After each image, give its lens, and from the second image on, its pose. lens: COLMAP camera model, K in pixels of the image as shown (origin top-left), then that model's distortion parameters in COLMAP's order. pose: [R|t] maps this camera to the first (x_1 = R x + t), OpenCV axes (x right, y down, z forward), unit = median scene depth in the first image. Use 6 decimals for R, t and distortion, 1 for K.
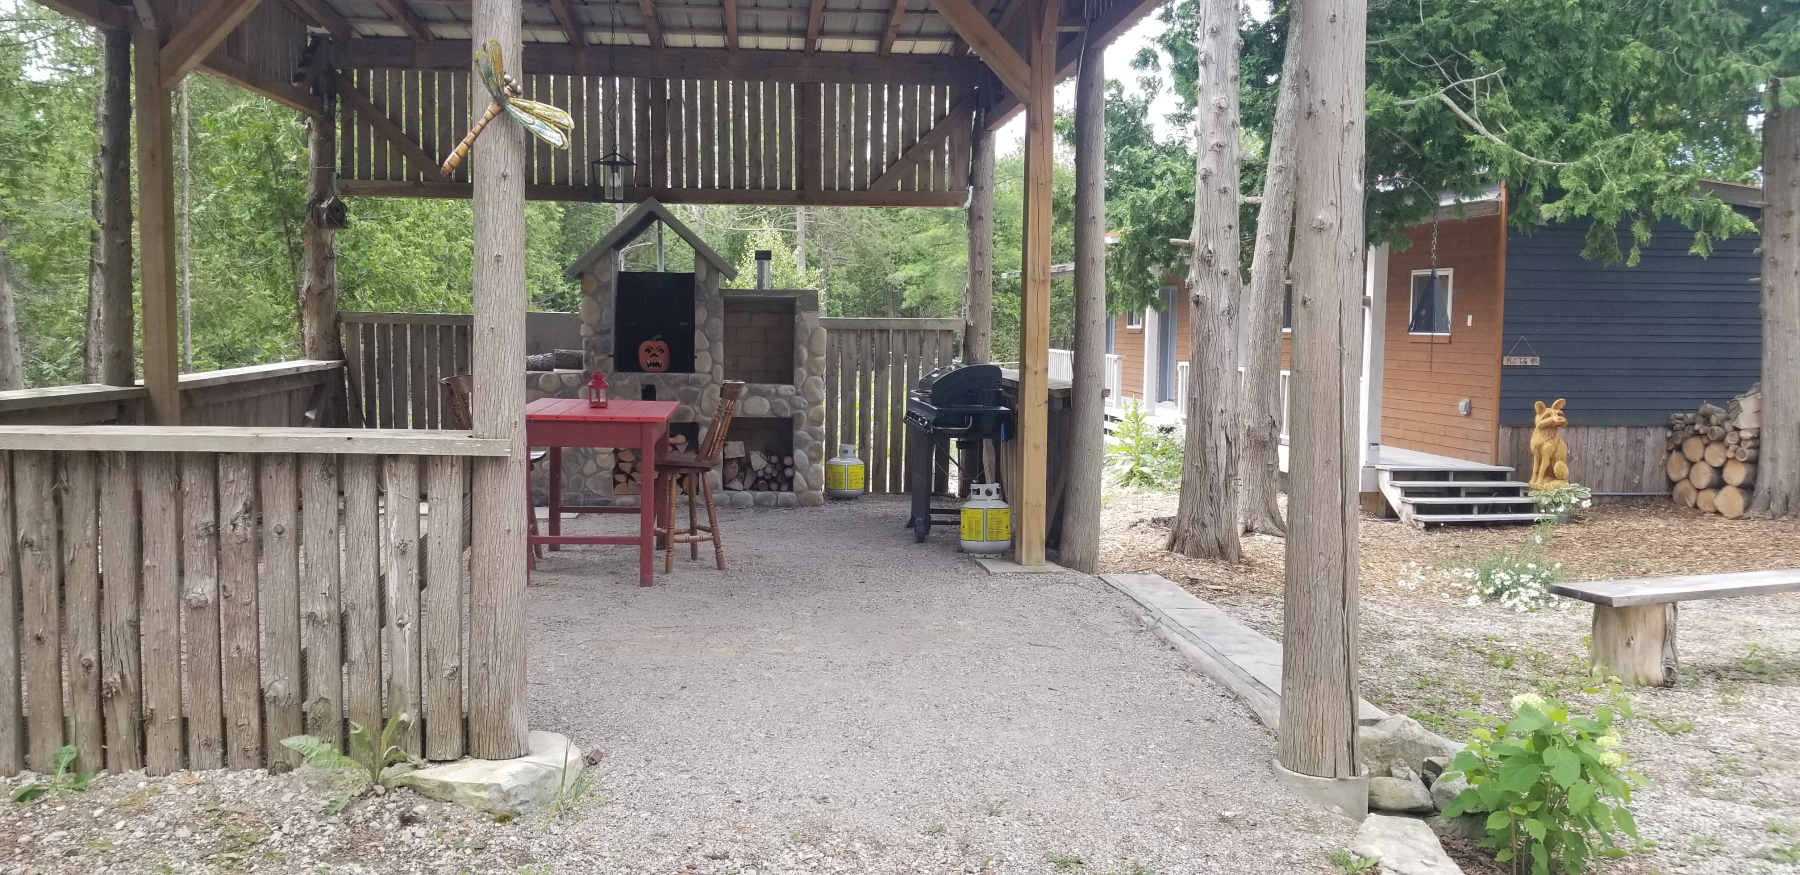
lens RADIAL K [[1381.1, 0, 894.3], [0, 1381.1, 434.3], [0, 0, 1]] dist [0.041057, -0.069211]
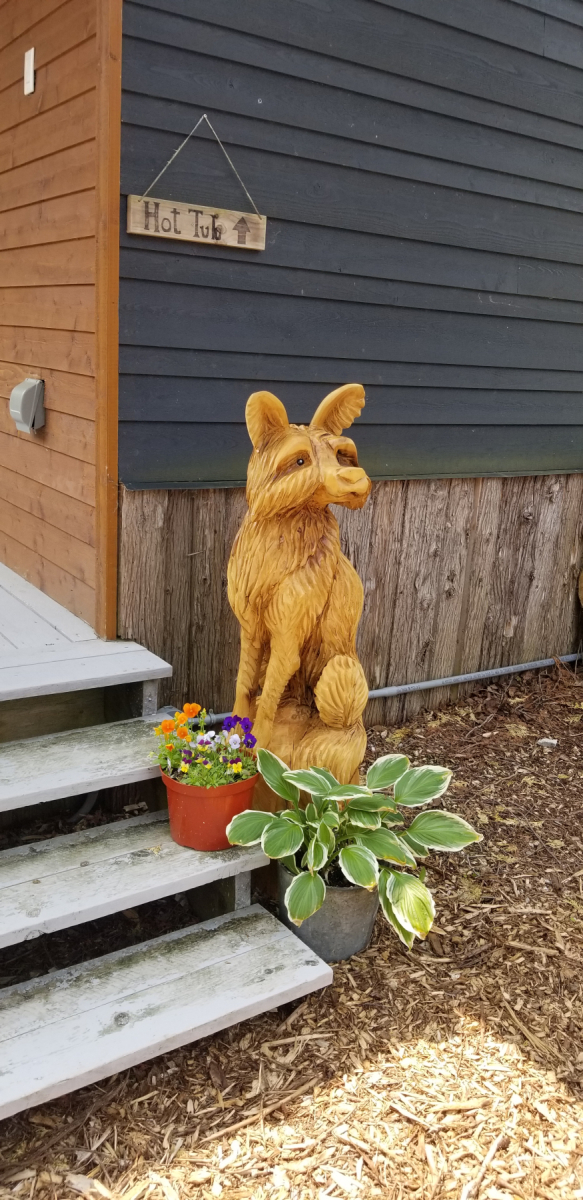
lens RADIAL K [[920.7, 0, 292.8], [0, 920.7, 611.2], [0, 0, 1]] dist [0.041057, -0.069211]
pose [[0.892062, -0.080995, 0.444596, 0.388431], [-0.019404, 0.976036, 0.216743, -0.021483], [-0.451496, -0.201976, 0.869113, 0.837657]]
